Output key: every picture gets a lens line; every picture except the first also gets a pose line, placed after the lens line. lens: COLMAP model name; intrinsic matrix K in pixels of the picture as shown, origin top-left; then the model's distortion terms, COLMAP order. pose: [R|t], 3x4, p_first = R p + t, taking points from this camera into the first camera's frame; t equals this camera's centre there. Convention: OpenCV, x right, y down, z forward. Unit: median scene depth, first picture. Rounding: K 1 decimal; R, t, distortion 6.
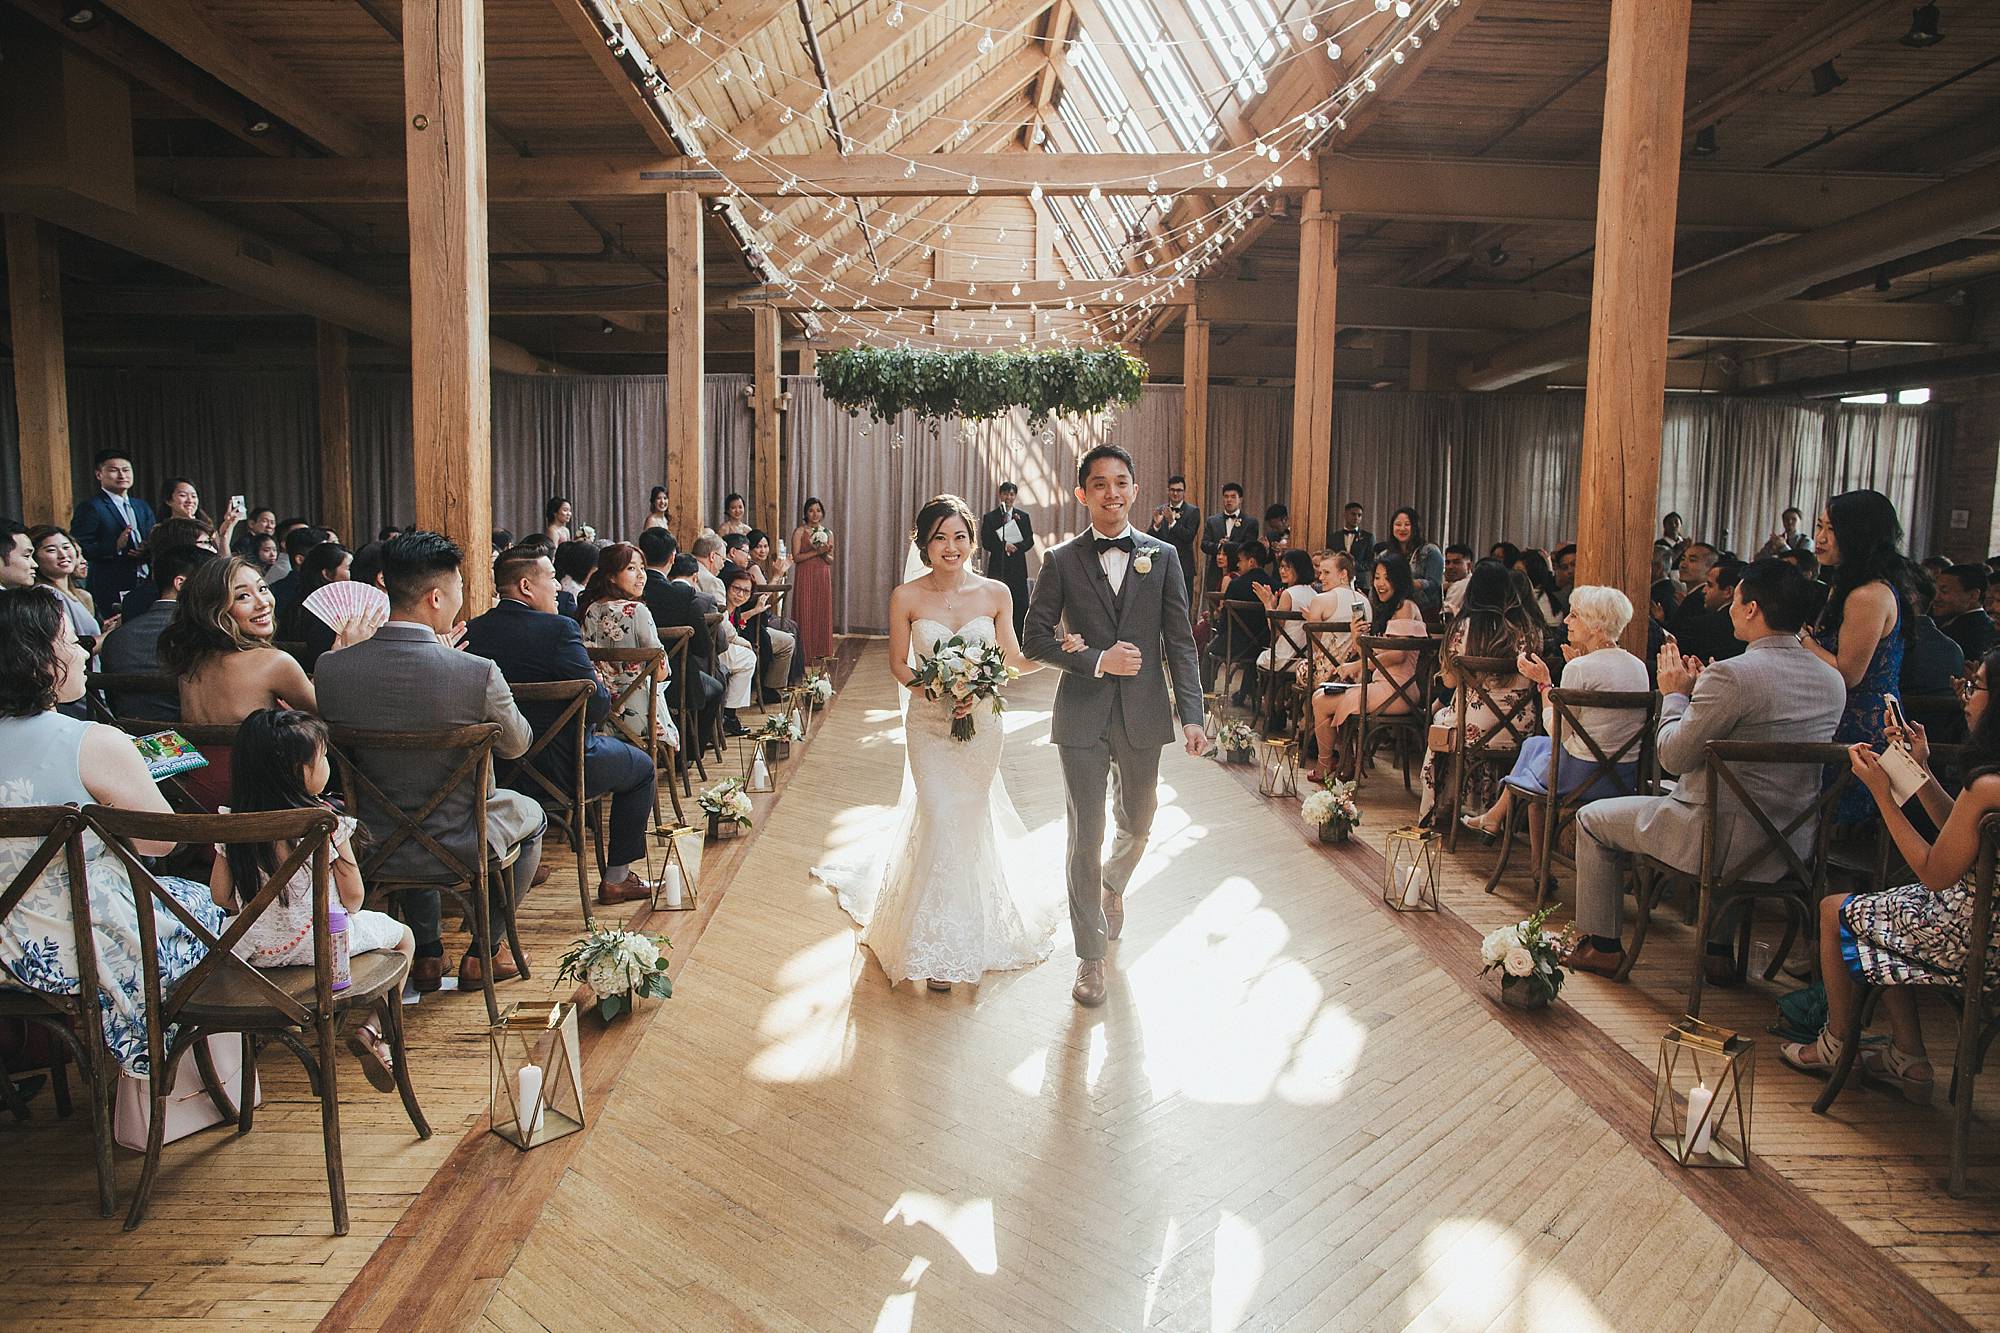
lens RADIAL K [[1382.6, 0, 996.7], [0, 1382.6, 664.6], [0, 0, 1]] dist [-0.013427, -0.000778]
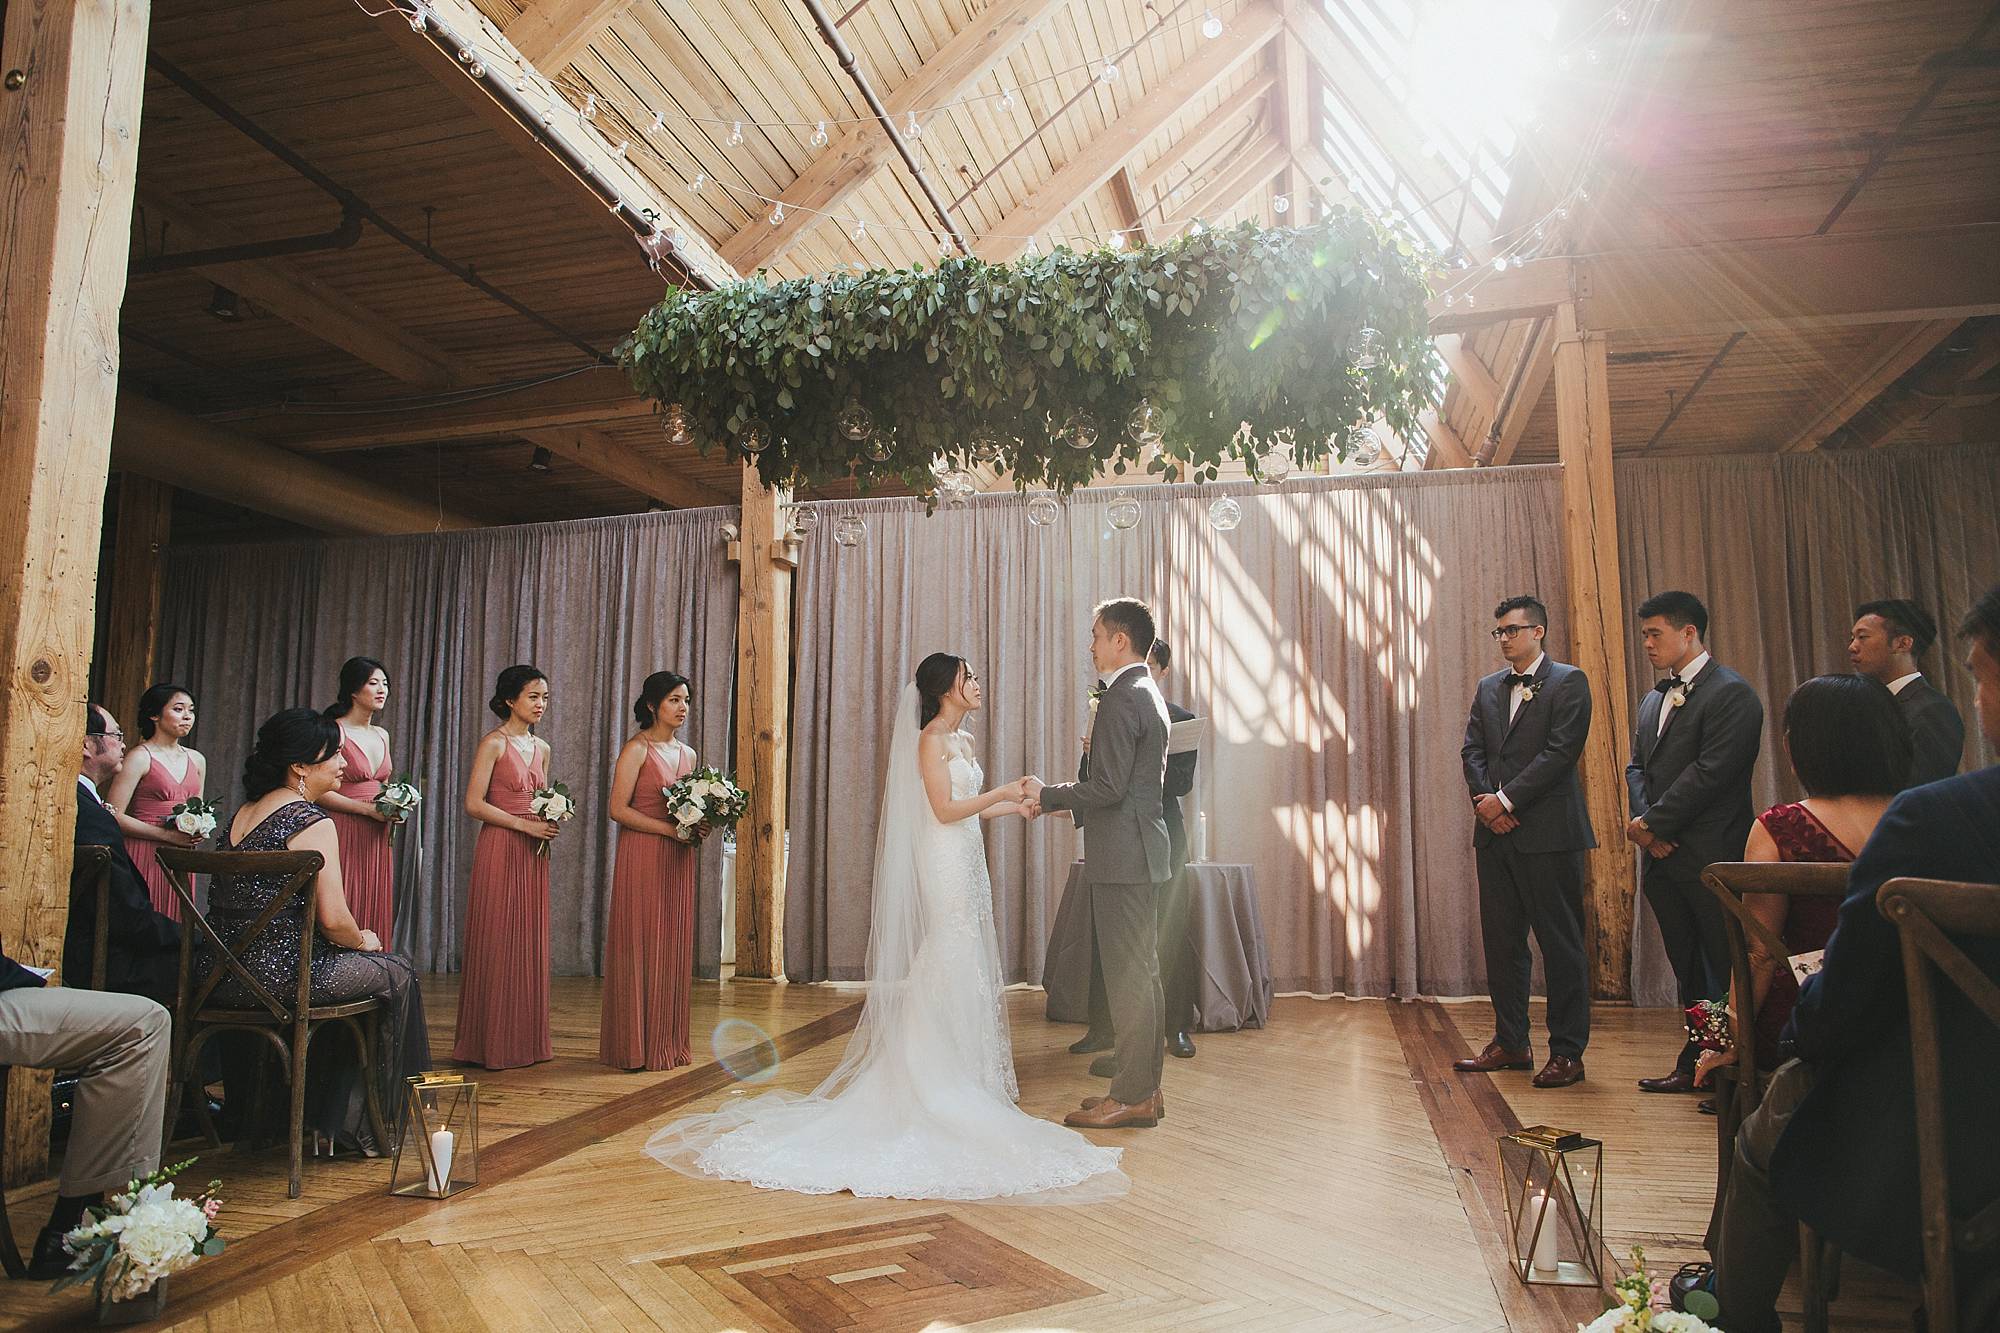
lens RADIAL K [[1382.6, 0, 998.6], [0, 1382.6, 665.0], [0, 0, 1]] dist [-0.013427, -0.000778]
pose [[0.964405, -0.053678, -0.258924, 0.067032], [-0.006794, 0.973827, -0.227188, -0.019136], [0.264342, 0.220861, 0.938799, 0.511453]]
